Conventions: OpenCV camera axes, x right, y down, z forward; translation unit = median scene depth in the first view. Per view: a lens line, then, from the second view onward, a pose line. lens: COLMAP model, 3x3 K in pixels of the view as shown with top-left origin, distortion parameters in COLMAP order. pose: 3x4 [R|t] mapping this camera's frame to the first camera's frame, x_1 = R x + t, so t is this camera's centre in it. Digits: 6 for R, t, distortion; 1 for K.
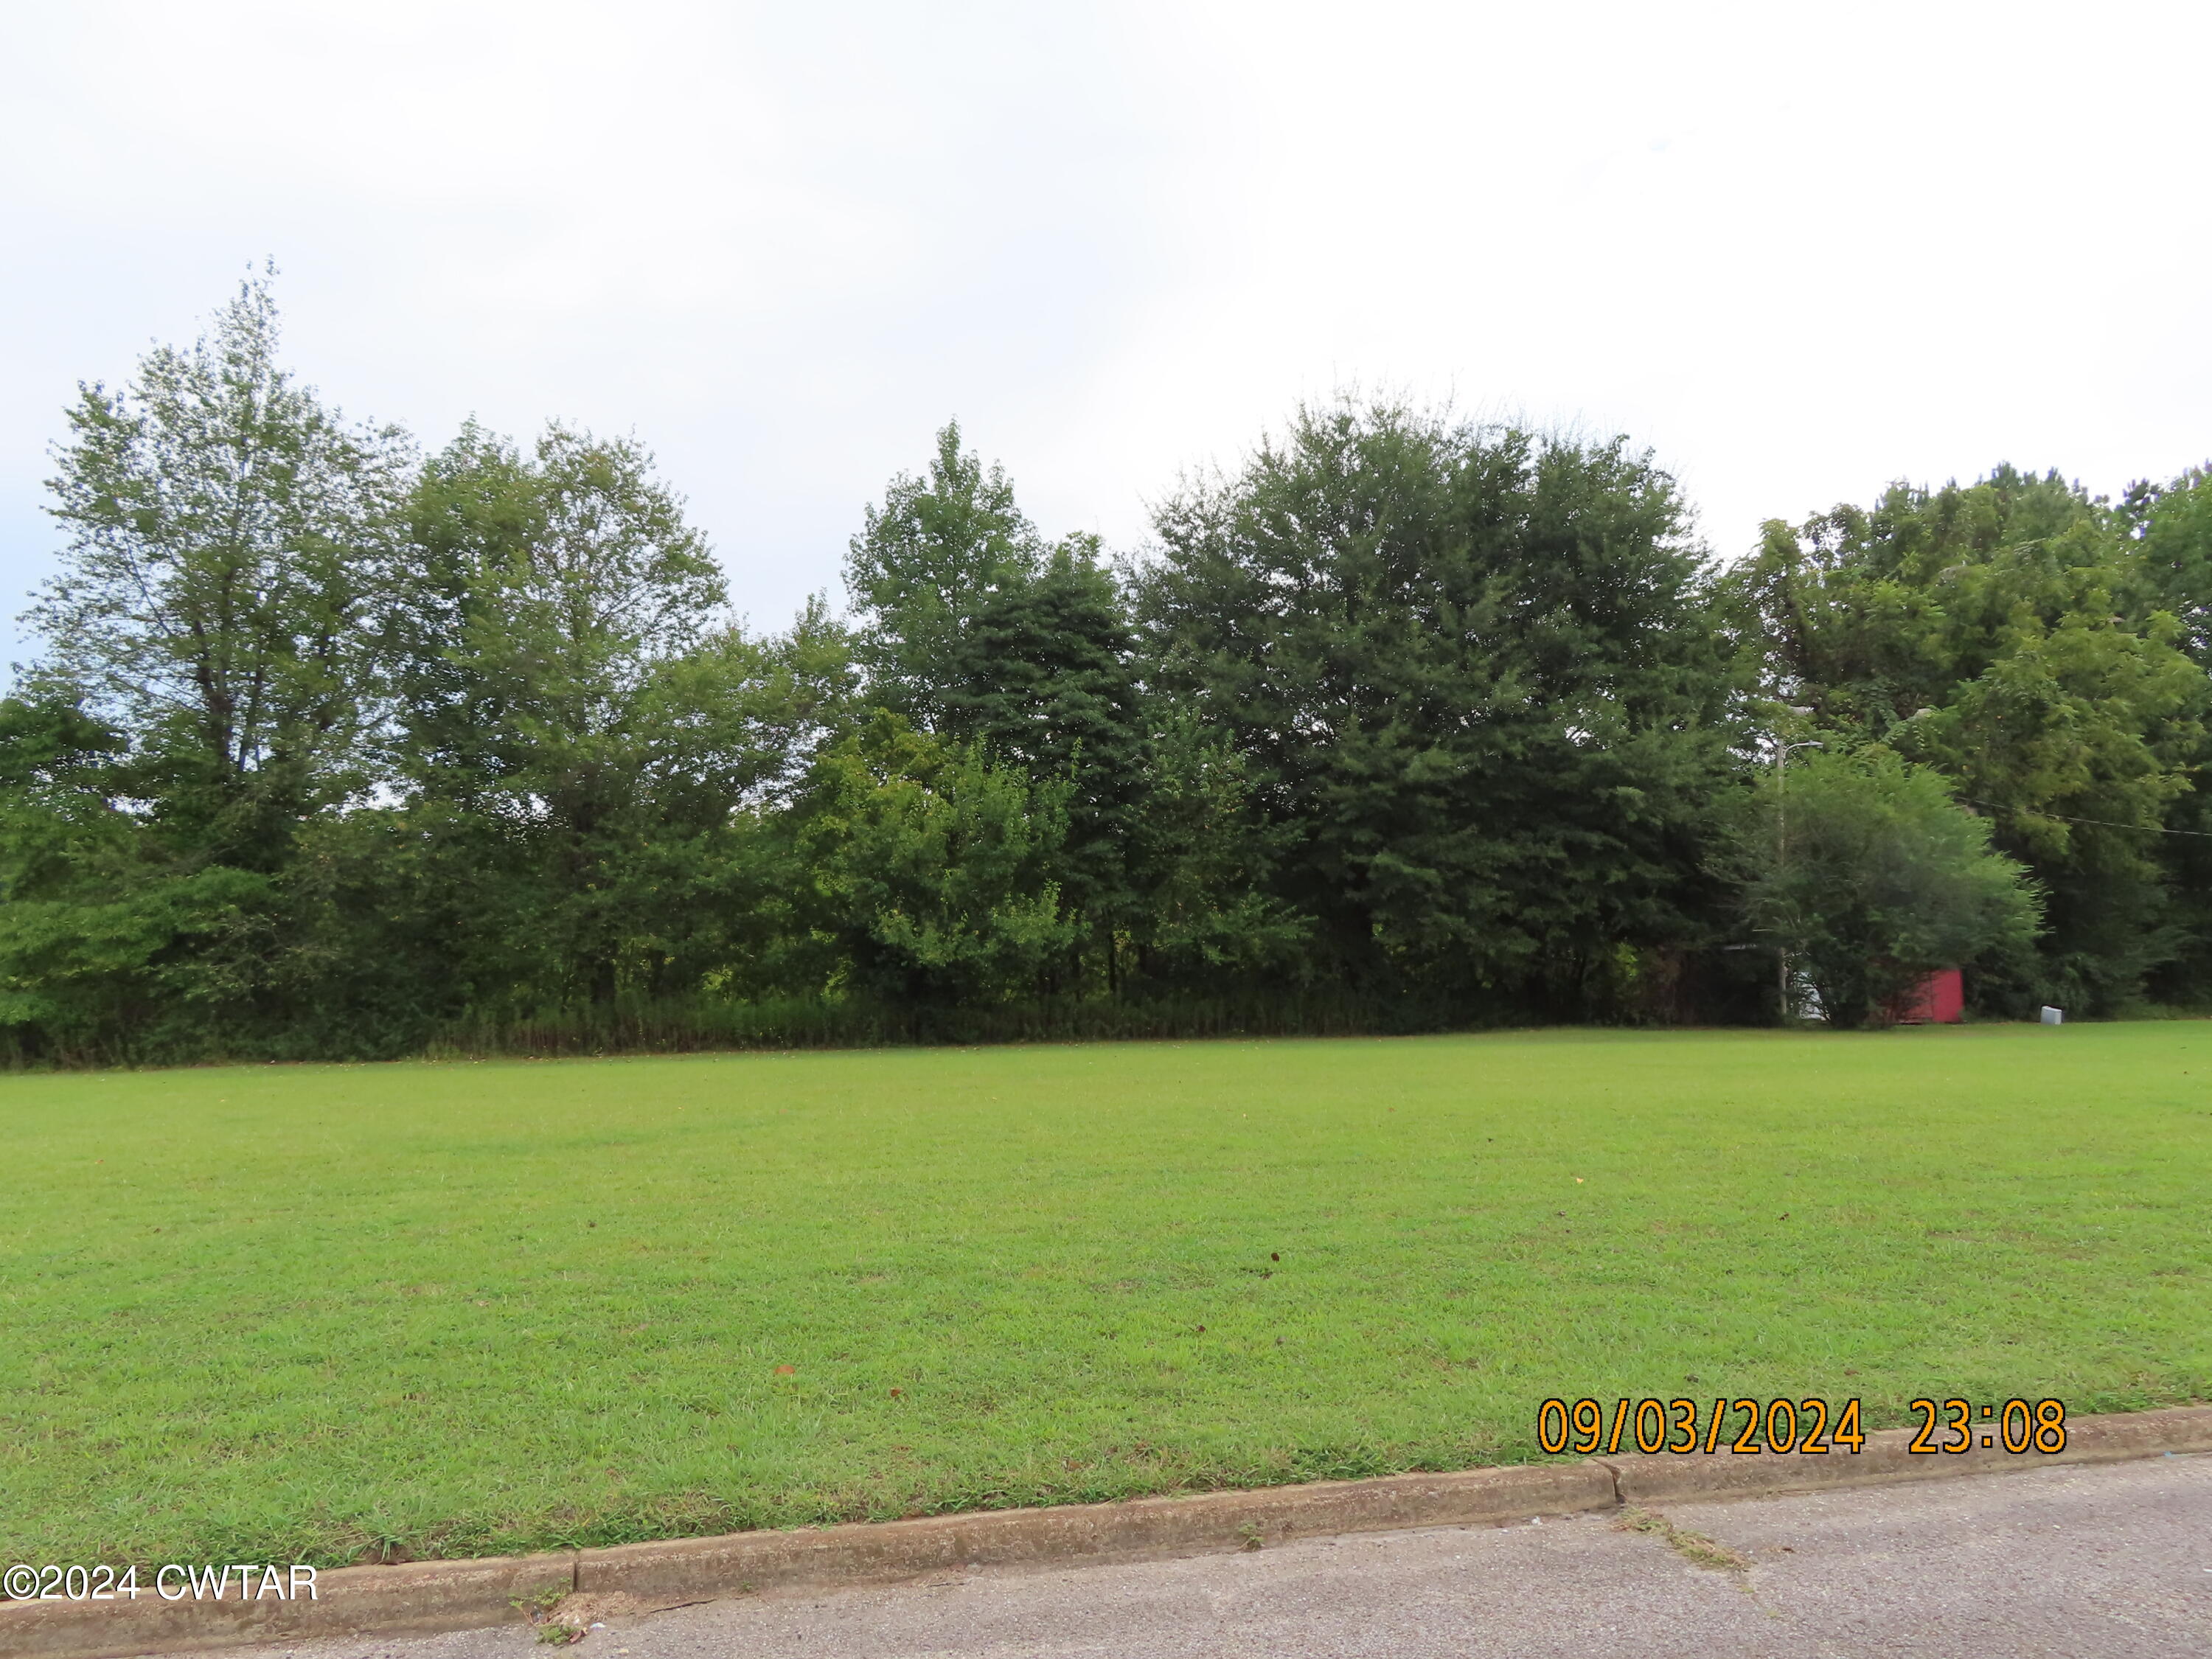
lens RADIAL K [[1611.2, 0, 1113.7], [0, 1611.2, 825.2], [0, 0, 1]] dist [-0.020907, 0.012422]
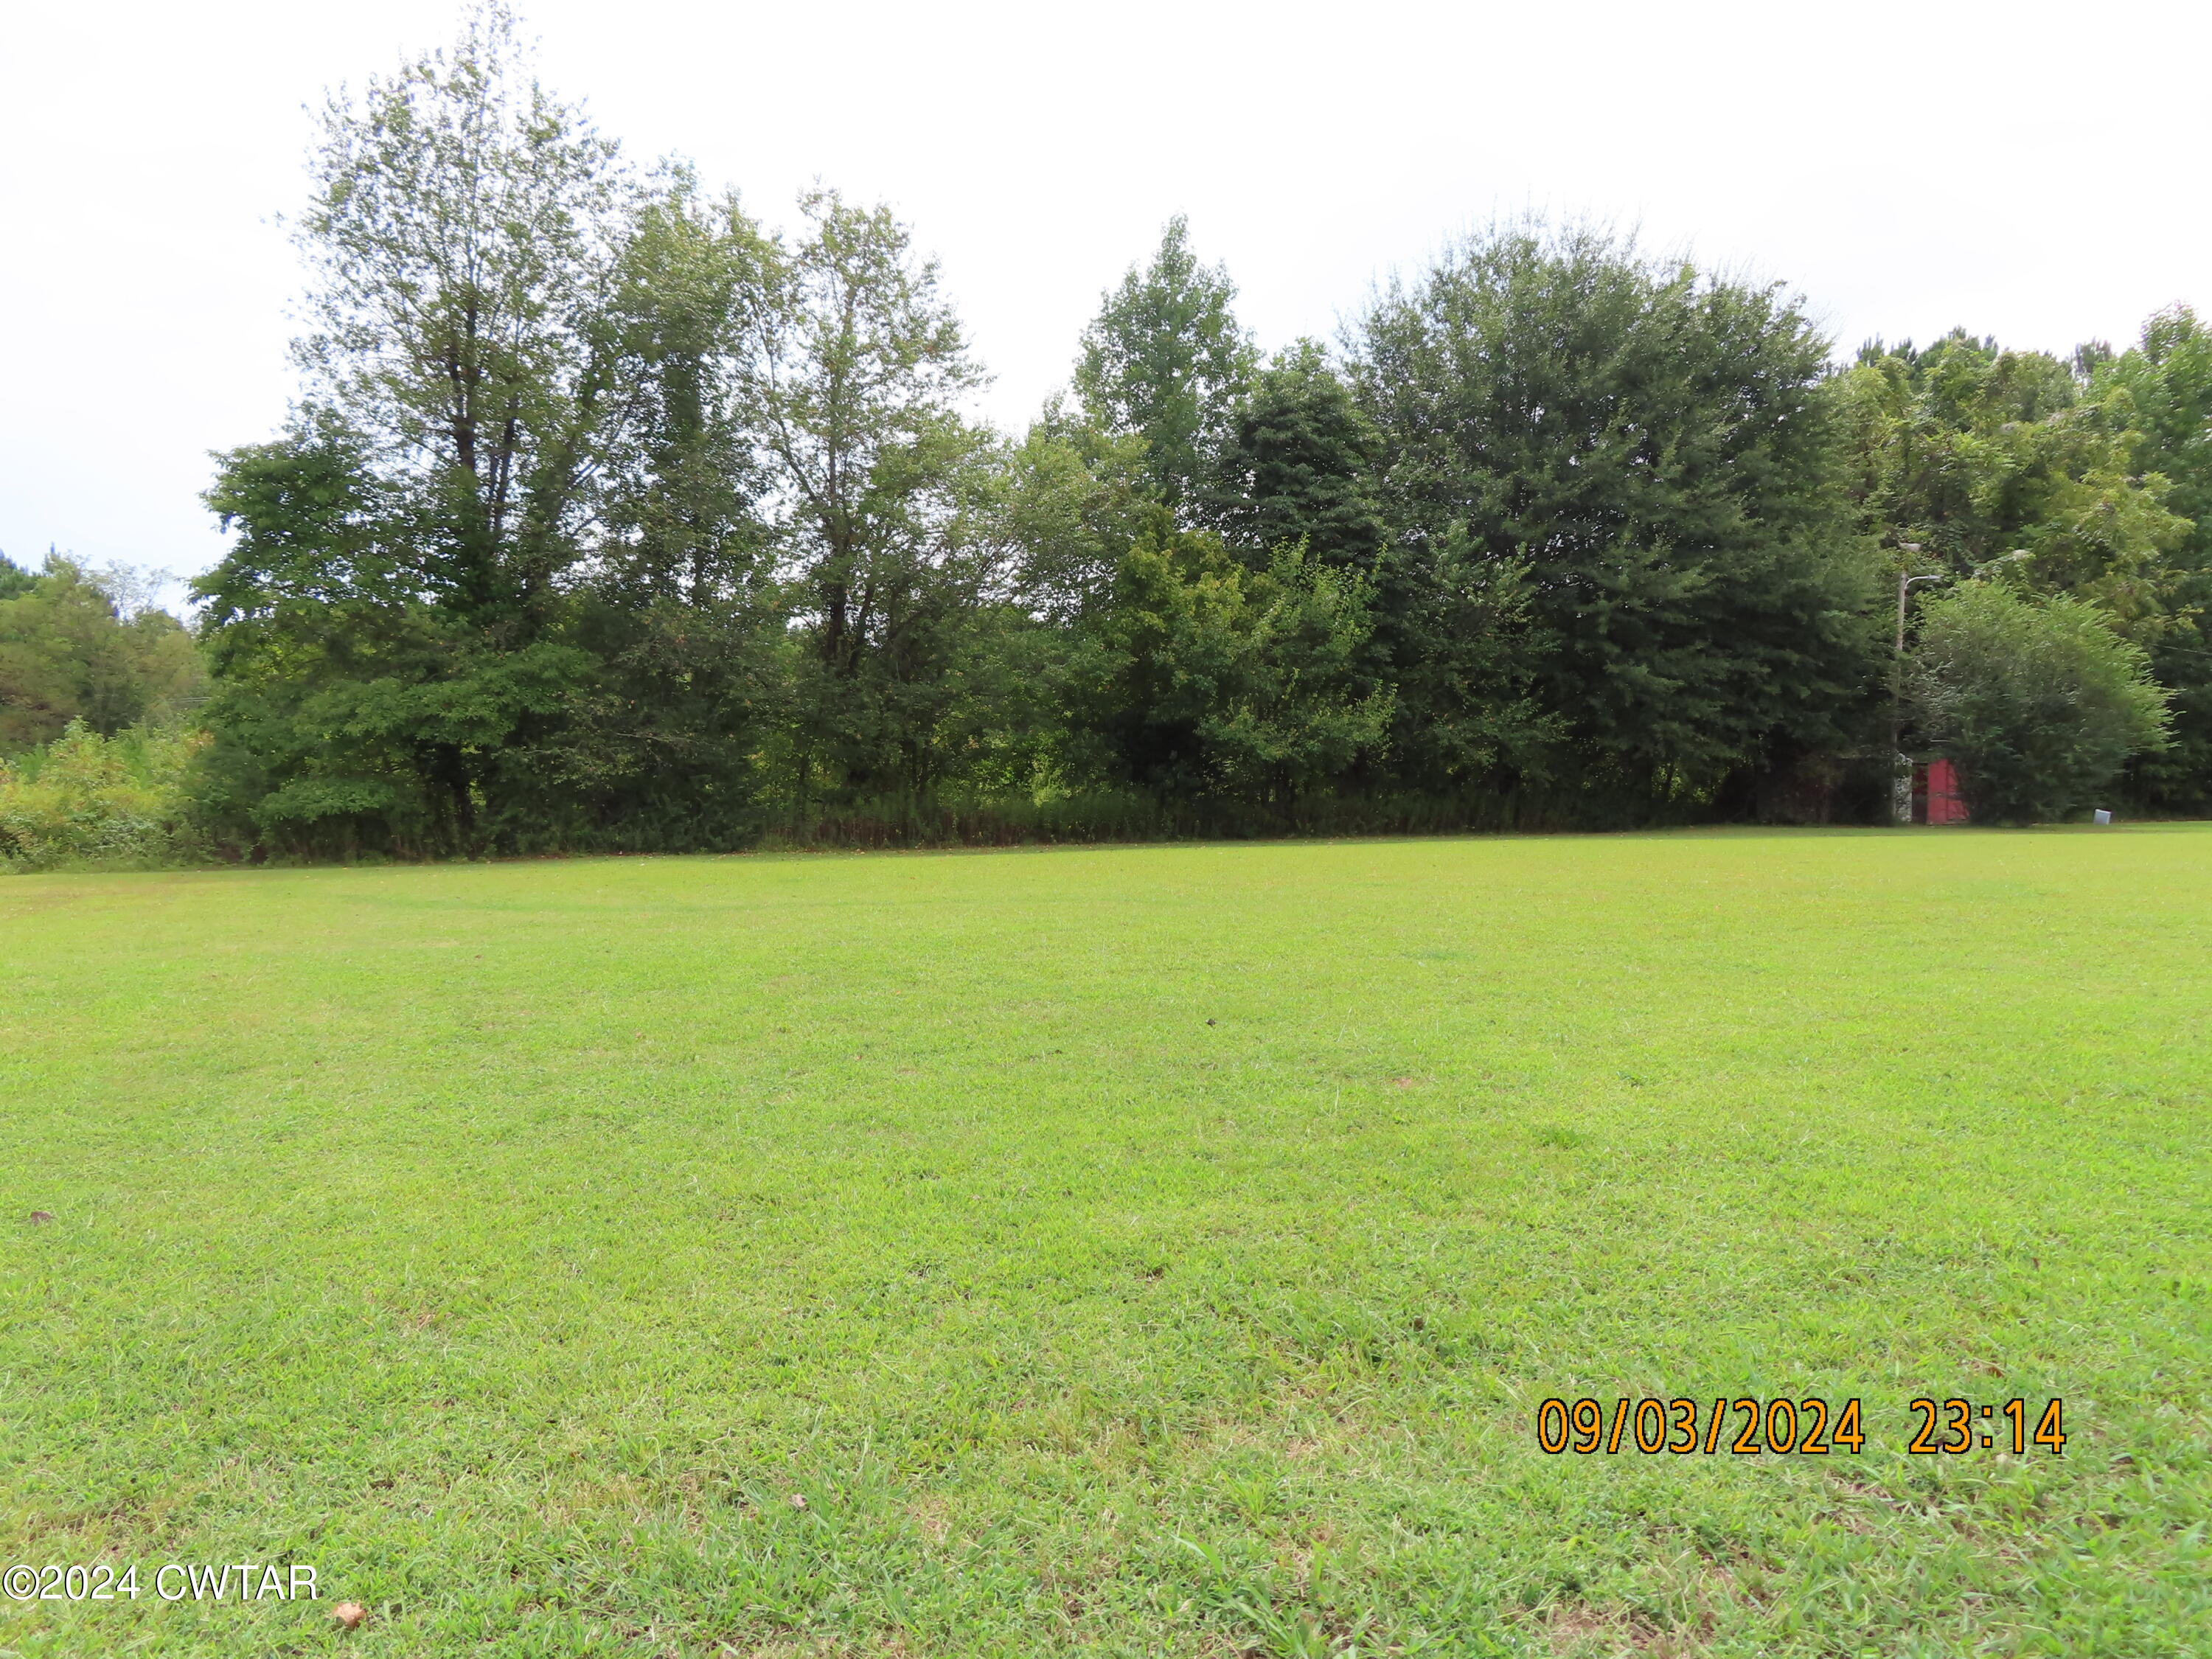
lens RADIAL K [[1596.0, 0, 1104.2], [0, 1596.0, 822.6], [0, 0, 1]] dist [-0.015233, 0.012454]
pose [[0.976548, 0.005440, 0.215231, -0.396411], [-0.030203, 0.993257, 0.111931, 0.013536], [-0.213171, -0.115806, 0.970127, 0.024169]]
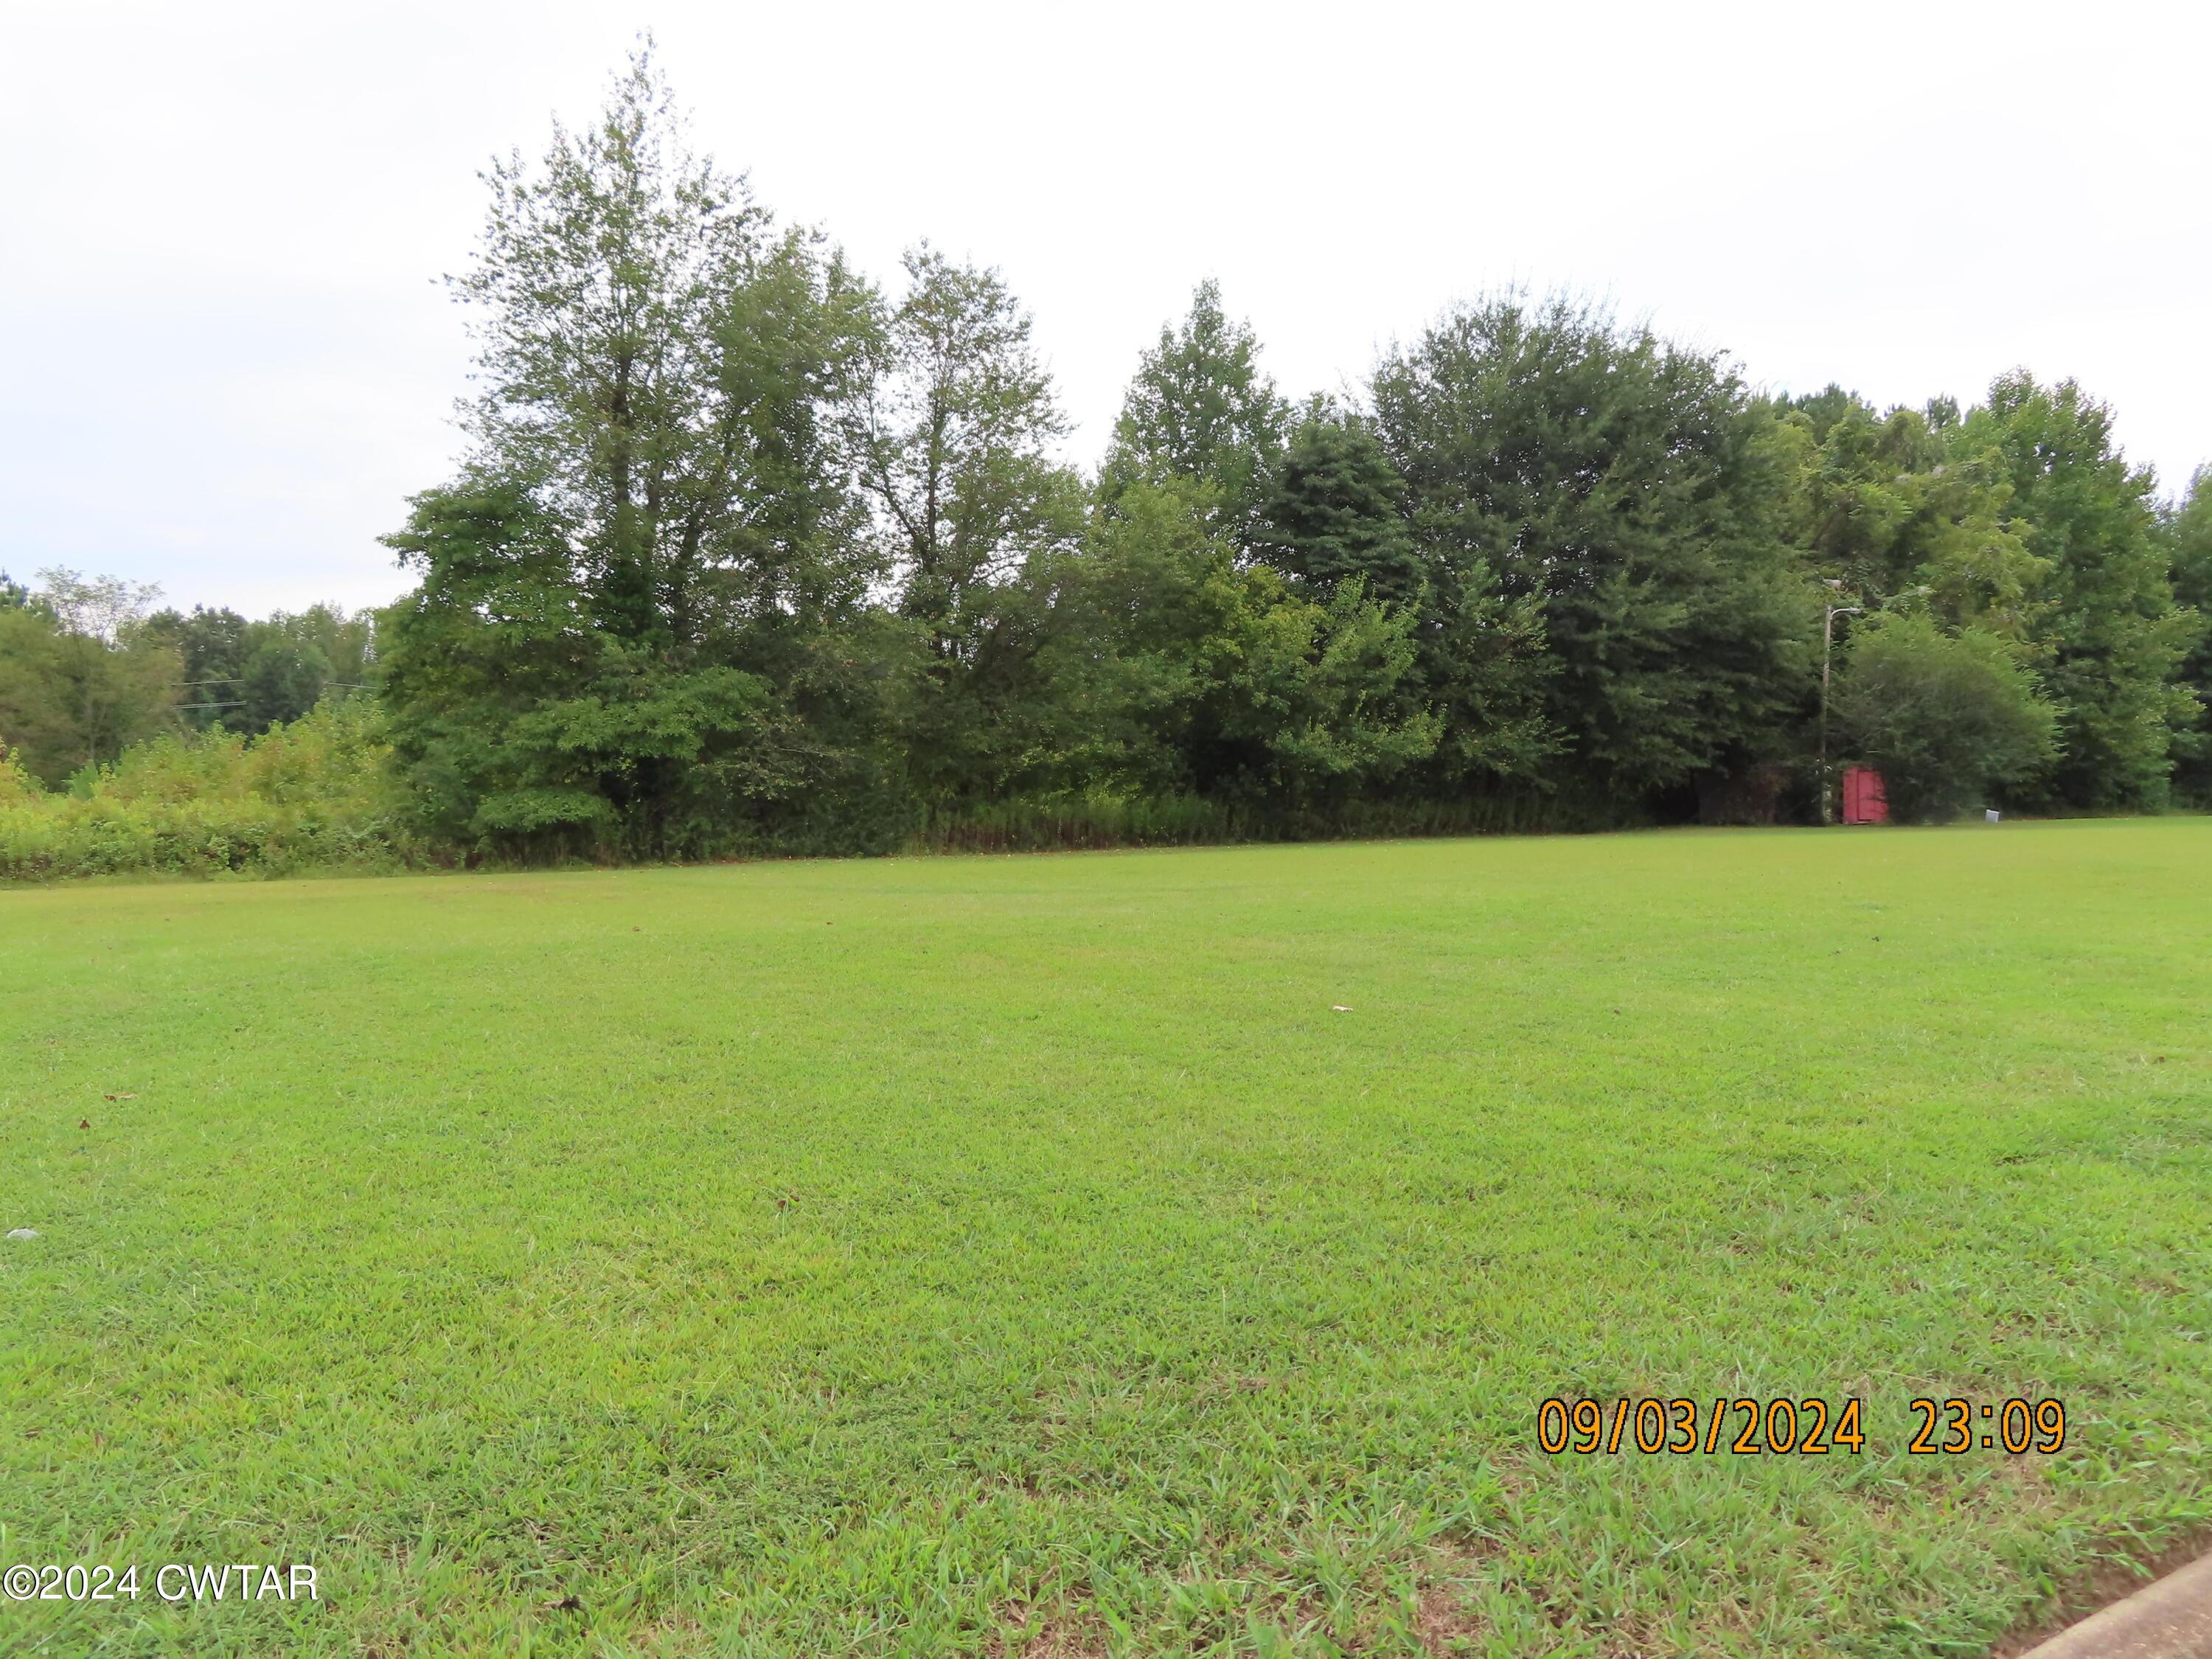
lens RADIAL K [[1596.0, 0, 1101.9], [0, 1596.0, 829.3], [0, 0, 1]] dist [-0.015233, 0.012454]
pose [[0.947477, -0.001661, 0.319819, -0.587215], [-0.033829, 0.993856, 0.105382, 0.011186], [-0.318029, -0.110666, 0.941600, -0.036851]]
